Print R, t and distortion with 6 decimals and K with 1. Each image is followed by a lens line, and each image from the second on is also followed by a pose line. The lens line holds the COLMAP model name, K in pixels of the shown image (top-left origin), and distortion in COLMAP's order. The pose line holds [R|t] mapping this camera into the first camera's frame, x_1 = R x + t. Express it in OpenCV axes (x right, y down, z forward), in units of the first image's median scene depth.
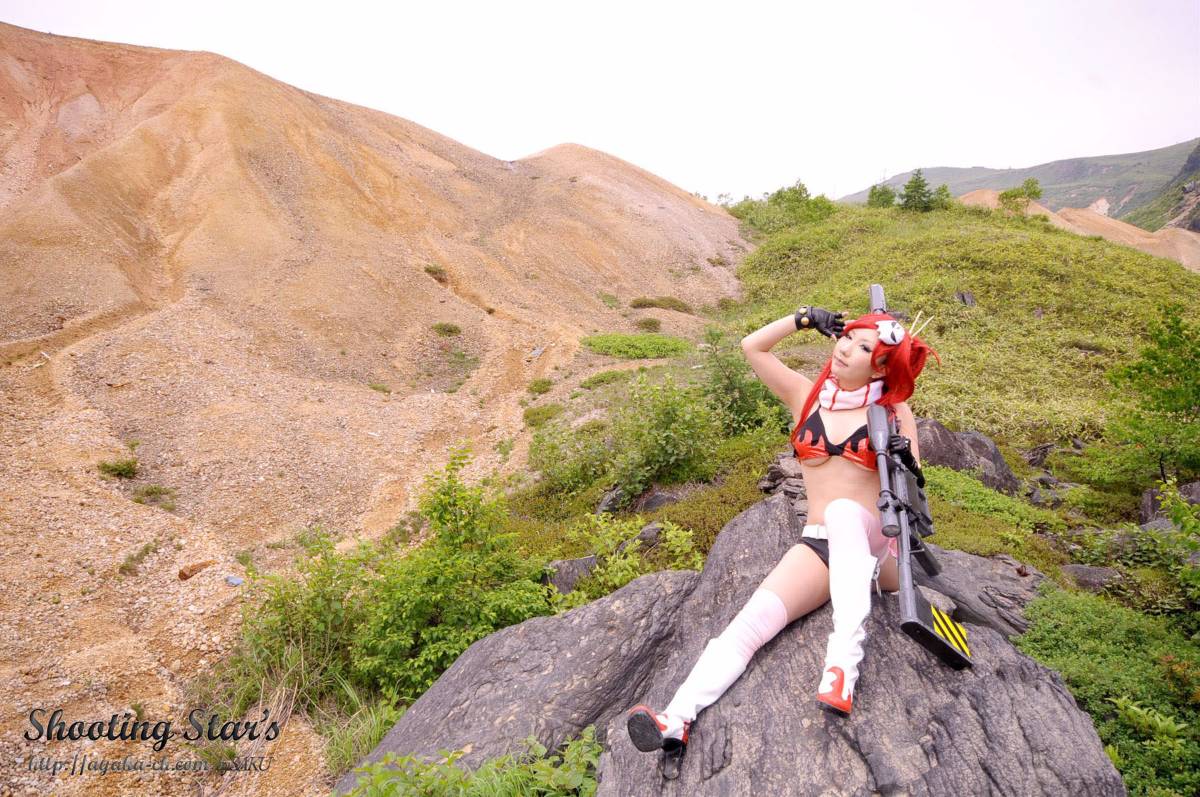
lens RADIAL K [[785.2, 0, 611.7], [0, 785.2, 411.6], [0, 0, 1]] dist [-0.006841, 0.050018]
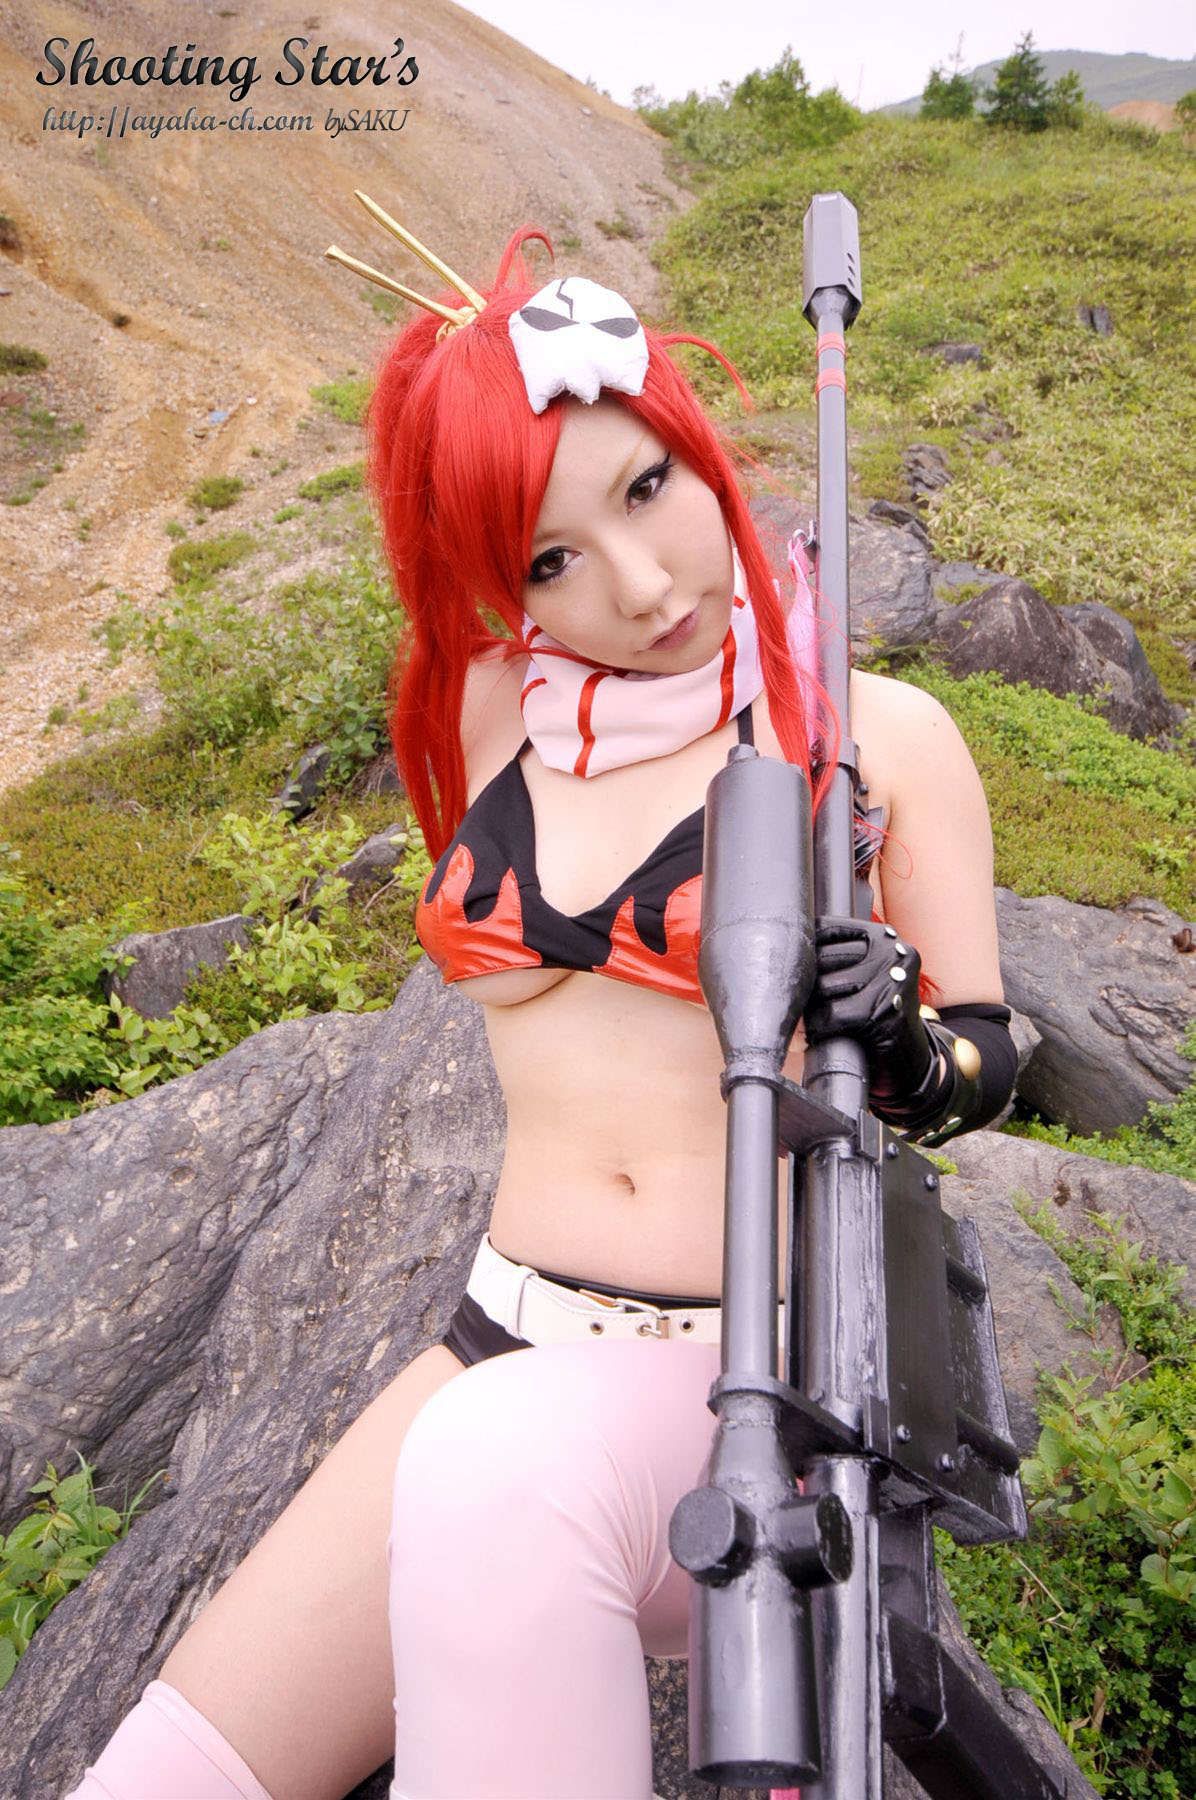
lens RADIAL K [[1484.0, 0, 593.8], [0, 1484.0, 922.8], [0, 0, 1]] dist [0.007997, 0.038710]
pose [[0.992721, -0.021146, 0.118567, 0.070000], [-0.008713, 0.969277, 0.245819, -0.013220], [-0.120123, -0.245062, 0.962037, 0.186206]]
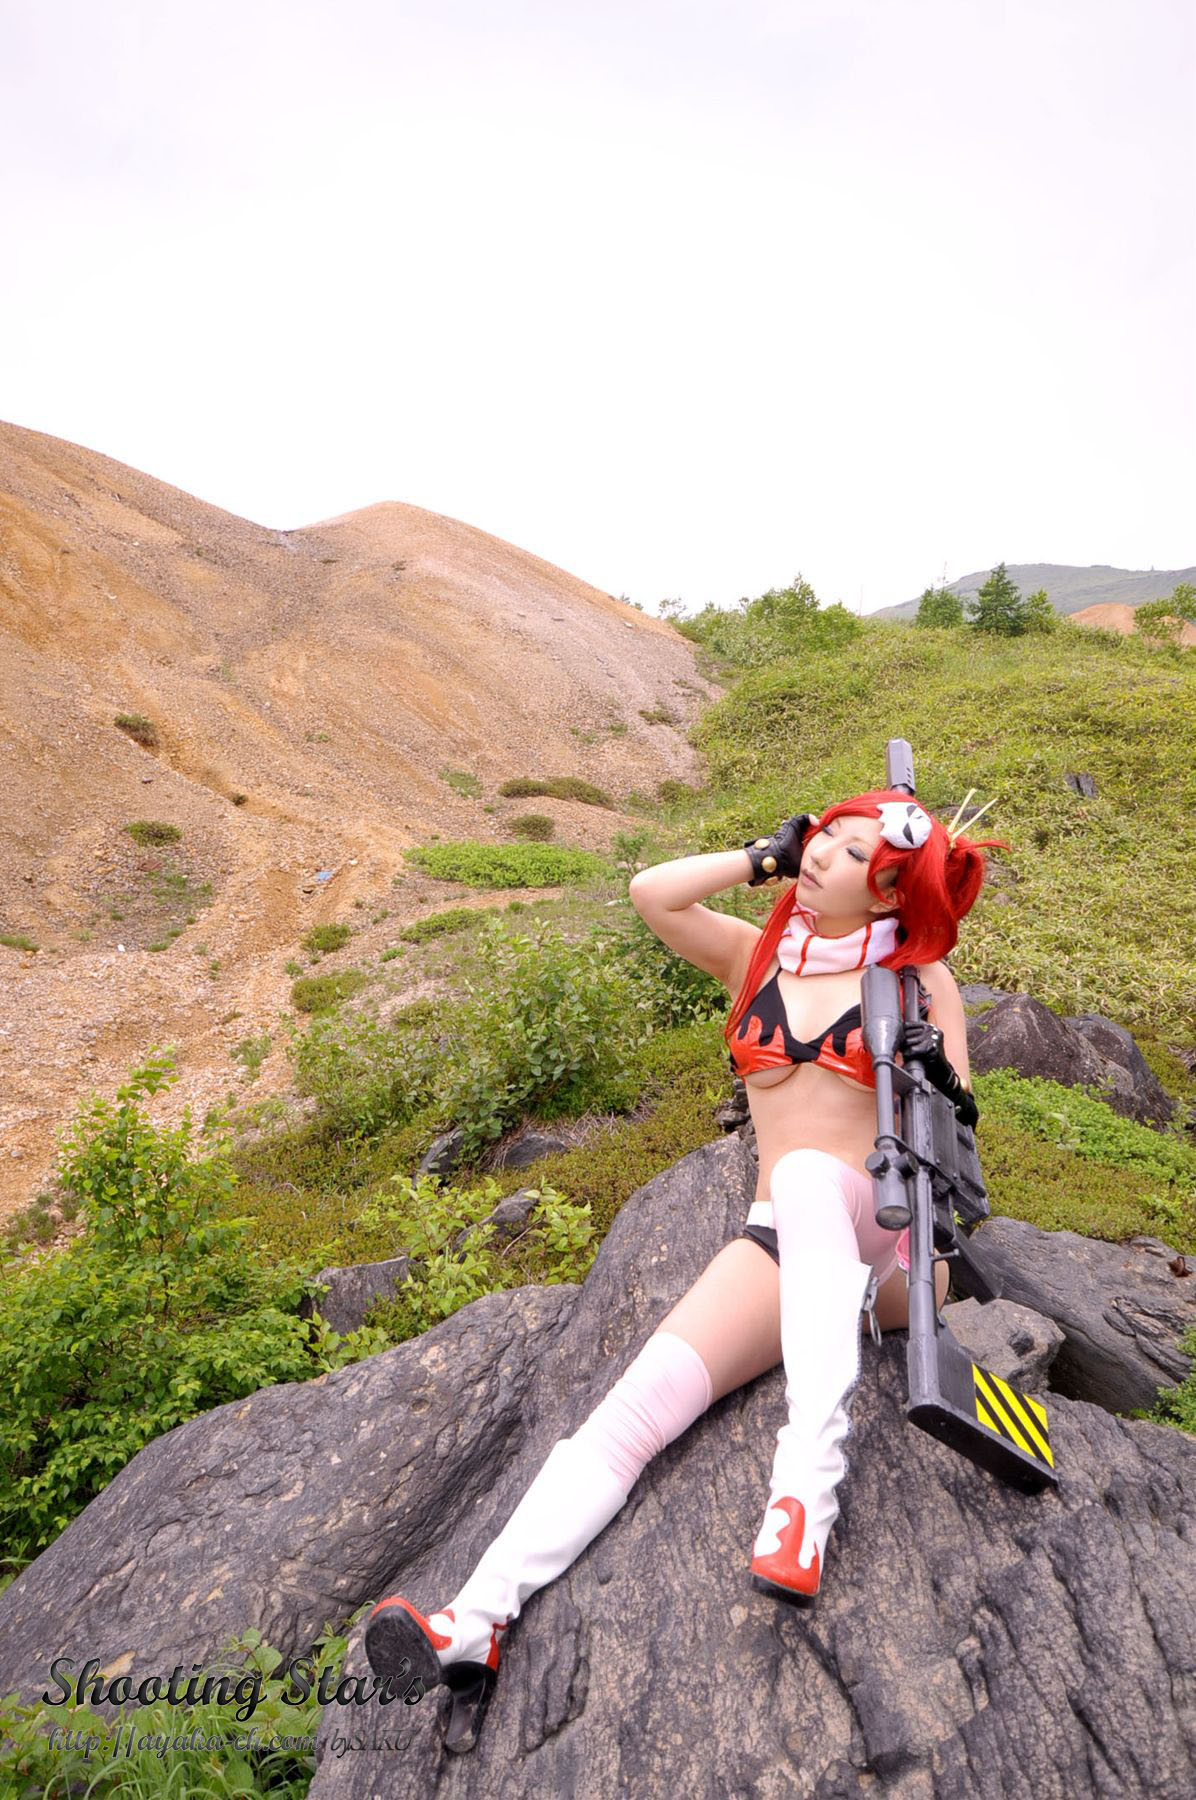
lens RADIAL K [[1421.1, 0, 615.6], [0, 1421.1, 916.8], [0, 0, 1]] dist [-0.005355, 0.066673]
pose [[0.994711, -0.000502, 0.102716, 0.019277], [0.005405, 0.998858, -0.047461, 0.001047], [-0.102575, 0.047765, 0.993578, 0.025733]]
